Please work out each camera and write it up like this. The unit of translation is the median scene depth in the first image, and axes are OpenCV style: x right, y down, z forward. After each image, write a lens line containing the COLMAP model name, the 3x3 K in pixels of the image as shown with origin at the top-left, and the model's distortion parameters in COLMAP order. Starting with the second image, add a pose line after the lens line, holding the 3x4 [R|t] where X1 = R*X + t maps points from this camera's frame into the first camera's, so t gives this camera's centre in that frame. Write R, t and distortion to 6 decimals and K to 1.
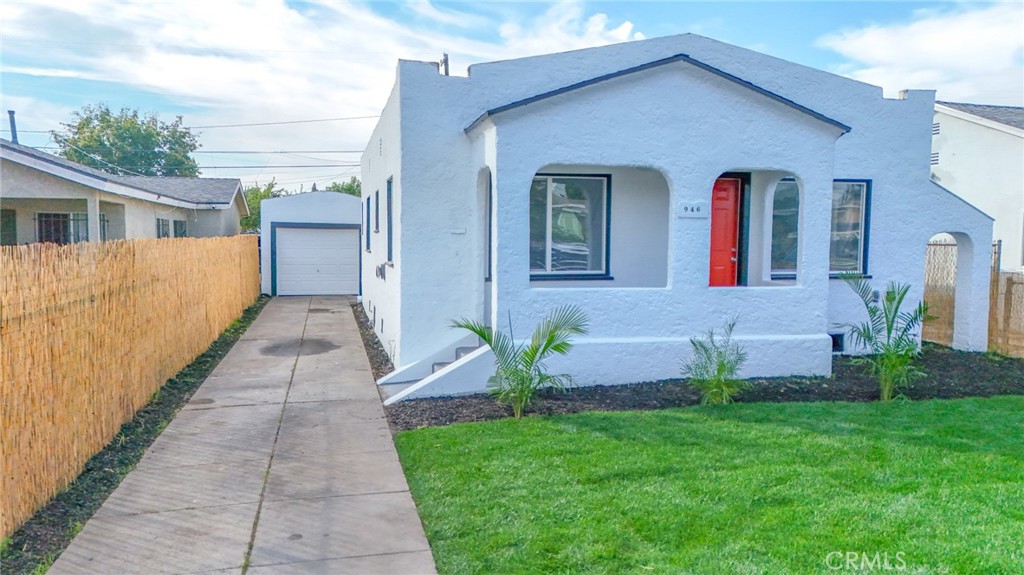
lens RADIAL K [[746.6, 0, 512.0], [0, 746.6, 287.5], [0, 0, 1]] dist [0.106860, -0.119855]
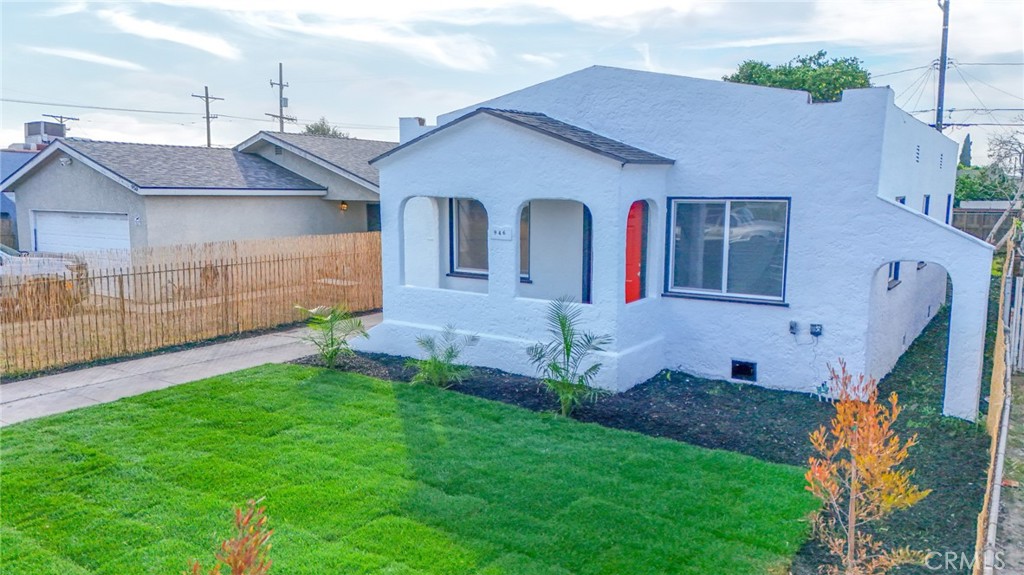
lens RADIAL K [[746.6, 0, 512.0], [0, 746.6, 287.5], [0, 0, 1]] dist [0.106860, -0.119855]
pose [[0.667442, 0.095869, -0.738465, 1.071521], [-0.052257, 0.995263, 0.081976, -0.107116], [0.742826, -0.016125, 0.669290, 0.188682]]
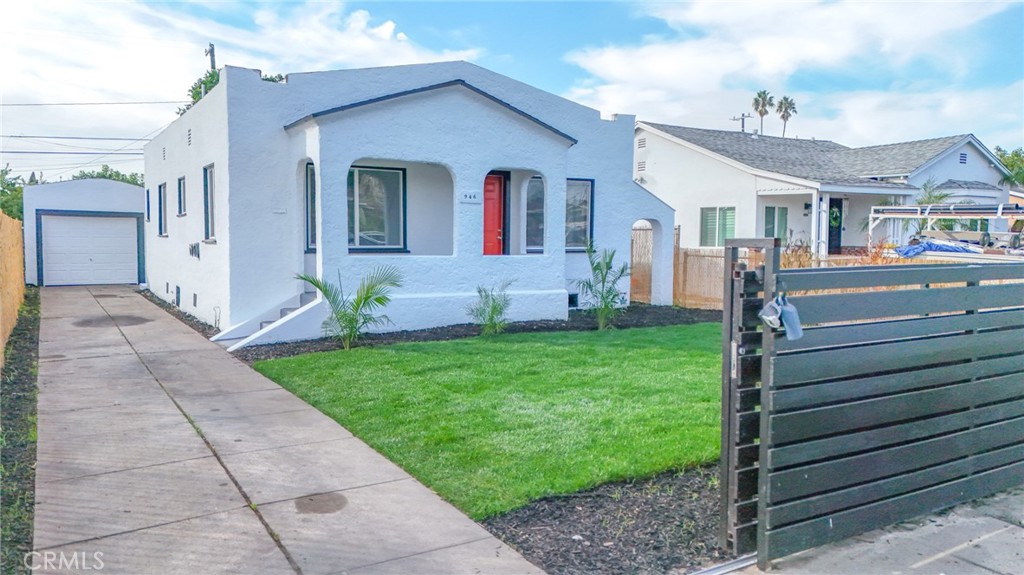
lens RADIAL K [[746.6, 0, 512.0], [0, 746.6, 287.5], [0, 0, 1]] dist [0.106860, -0.119855]
pose [[0.953024, -0.019782, 0.302247, -0.087043], [0.019495, 0.999802, 0.003967, 0.049748], [-0.302266, 0.002111, 0.953221, -0.266074]]
